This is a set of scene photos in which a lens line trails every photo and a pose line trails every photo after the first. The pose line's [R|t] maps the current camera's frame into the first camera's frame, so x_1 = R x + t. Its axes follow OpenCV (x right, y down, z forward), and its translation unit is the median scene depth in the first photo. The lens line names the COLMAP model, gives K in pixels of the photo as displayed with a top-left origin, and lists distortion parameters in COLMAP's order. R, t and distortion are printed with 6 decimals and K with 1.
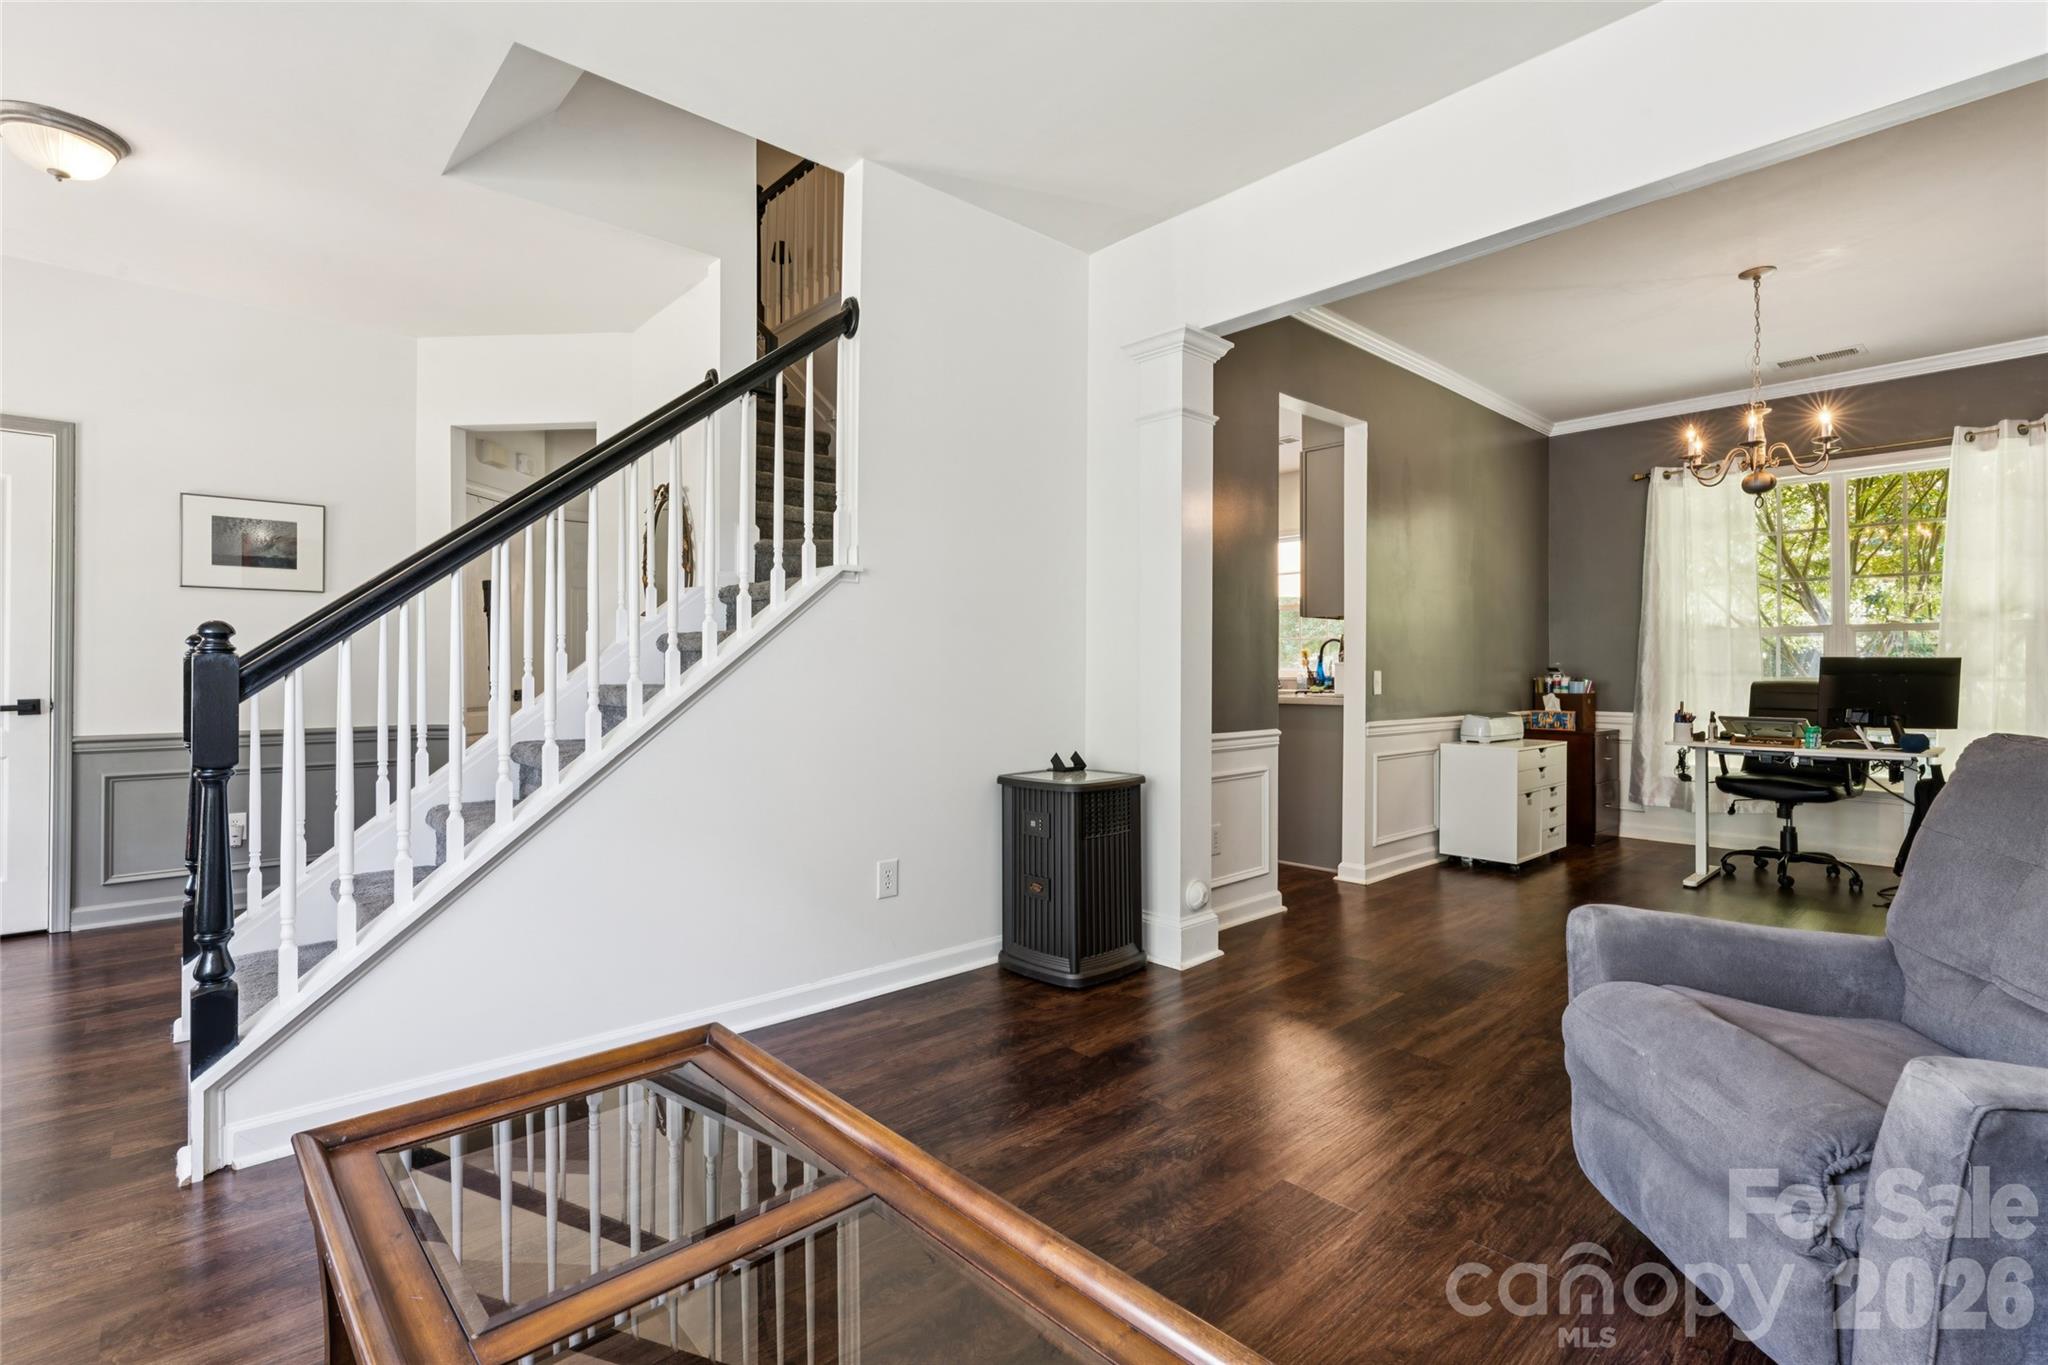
lens RADIAL K [[942.0, 0, 1026.0], [0, 942.0, 670.3], [0, 0, 1]] dist [-0.002584, -0.000299]
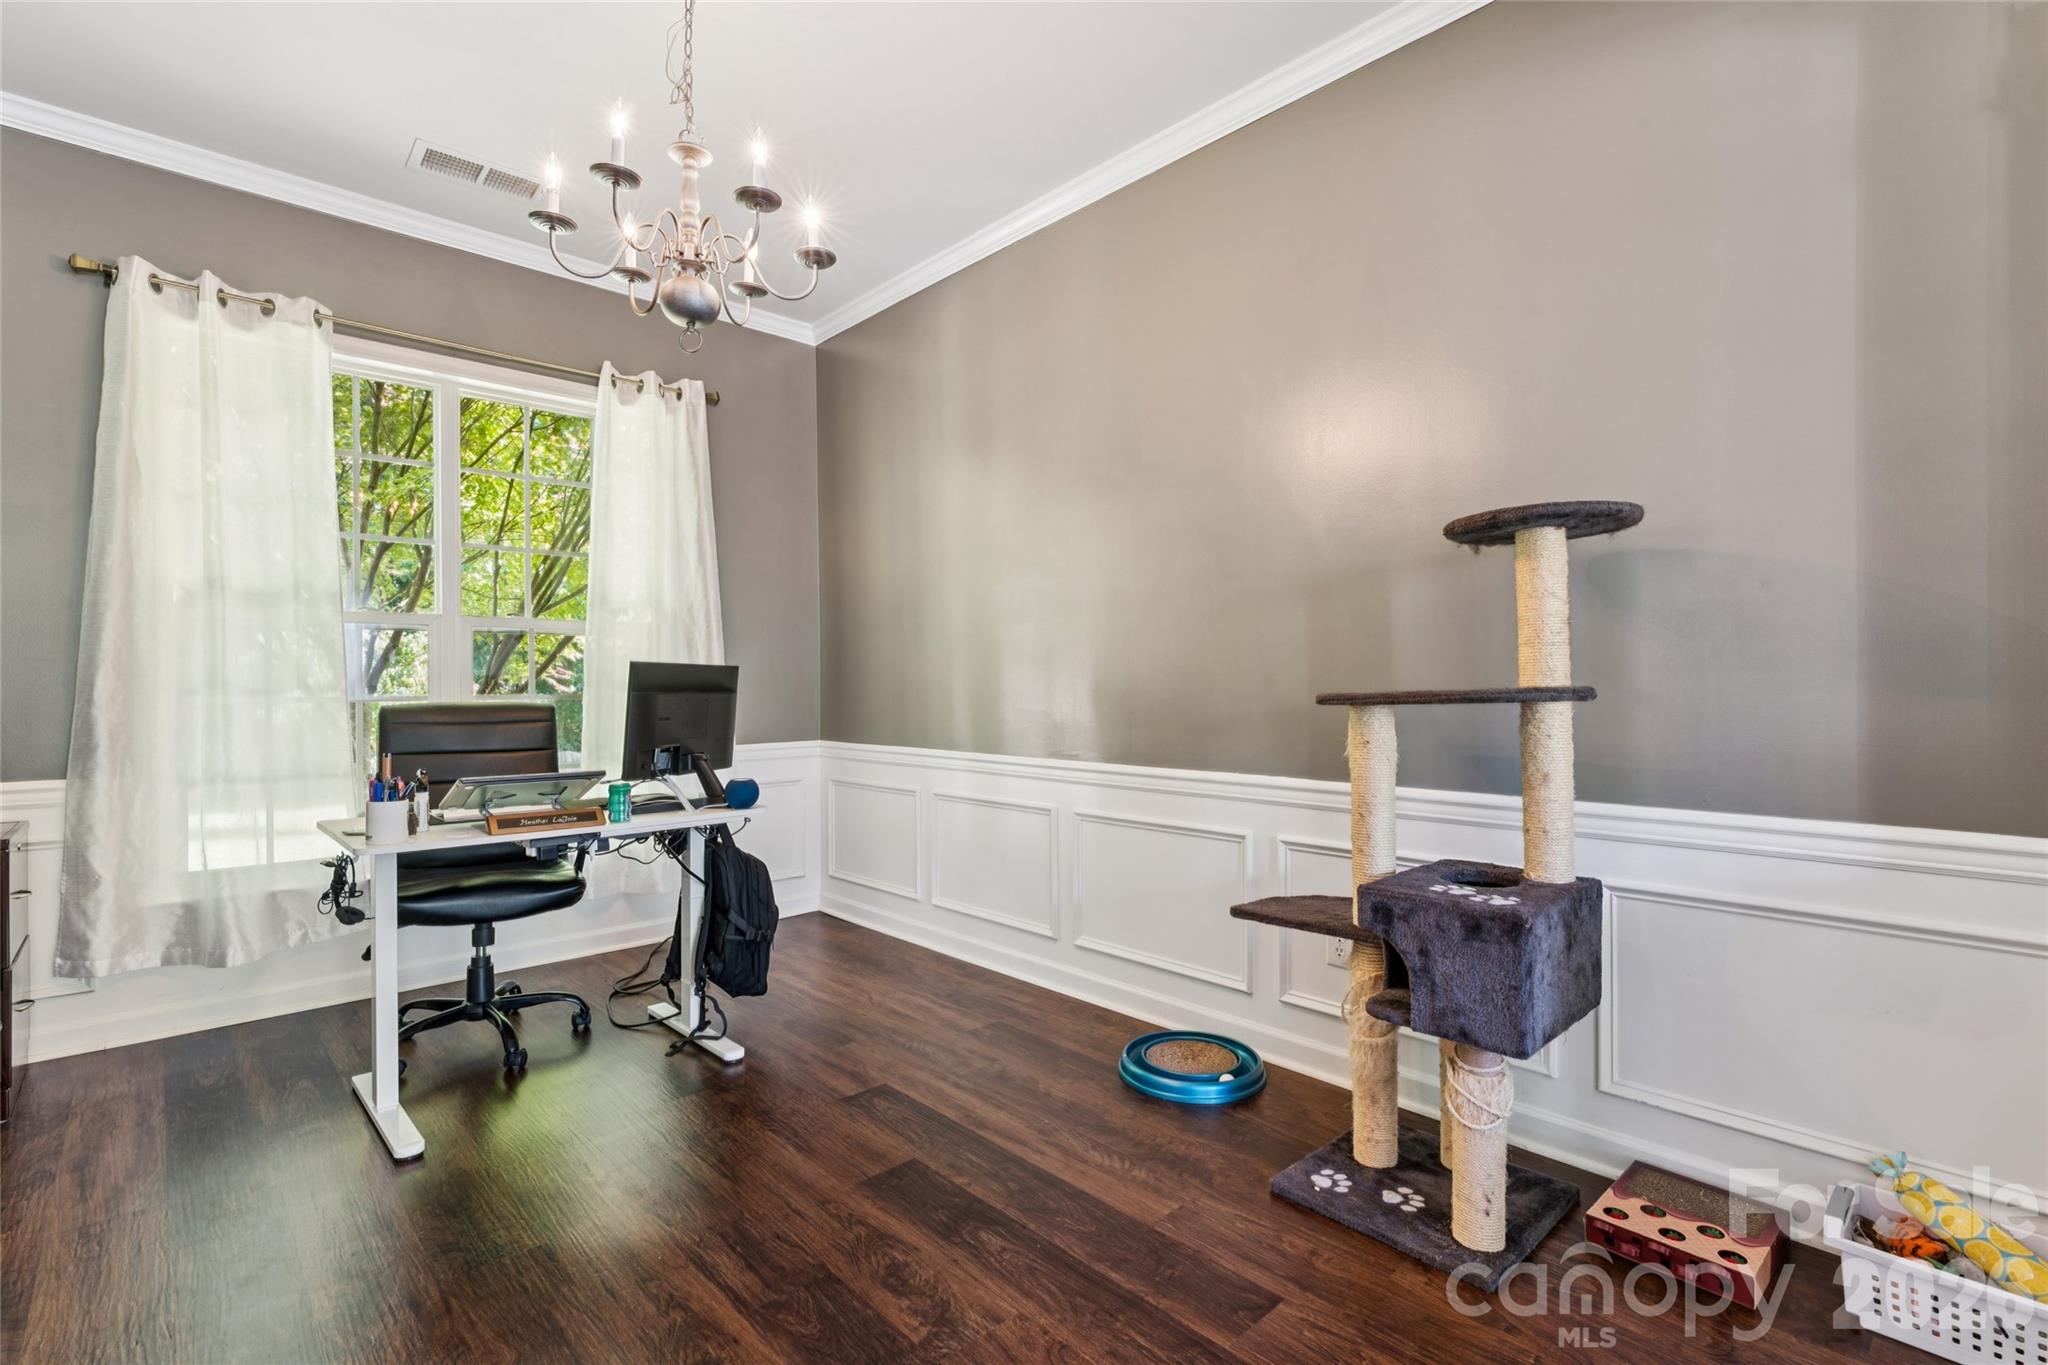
lens RADIAL K [[942.0, 0, 1029.2], [0, 942.0, 681.1], [0, 0, 1]] dist [-0.002584, -0.000299]
pose [[-0.012845, 0.003678, 0.999911, 0.232007], [0.004885, 0.999982, -0.003615, 0.001577], [-0.999906, 0.004838, -0.012863, 0.671423]]
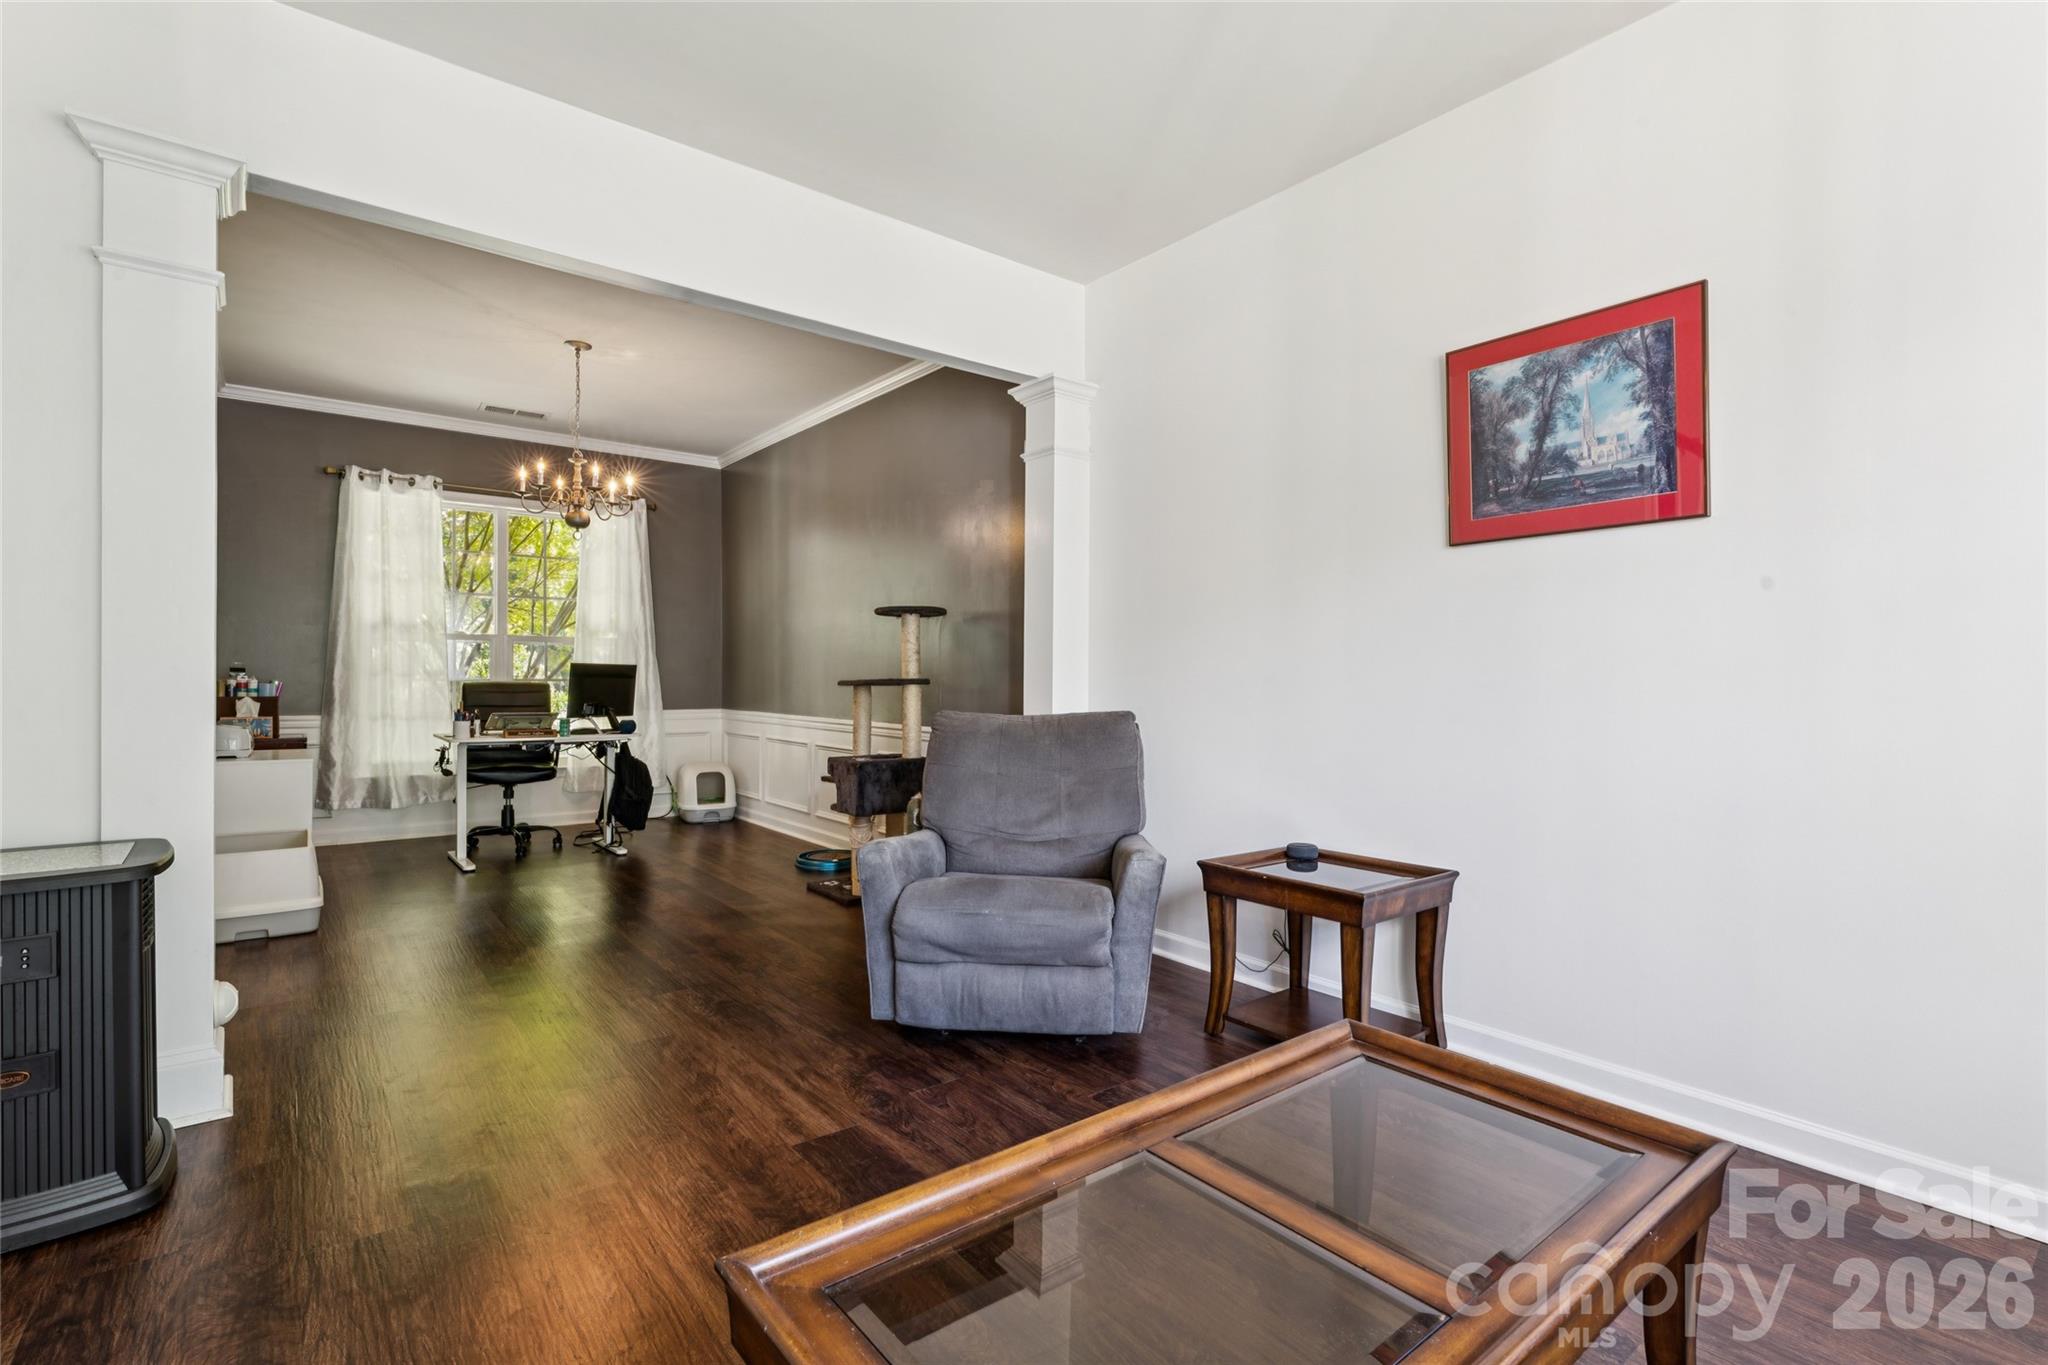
lens RADIAL K [[942.0, 0, 1026.3], [0, 942.0, 678.9], [0, 0, 1]] dist [-0.002584, -0.000299]
pose [[0.071021, -0.001476, 0.997474, -0.318434], [-0.007521, 0.999970, 0.002015, 0.000852], [-0.997446, -0.007645, 0.071007, 0.269411]]
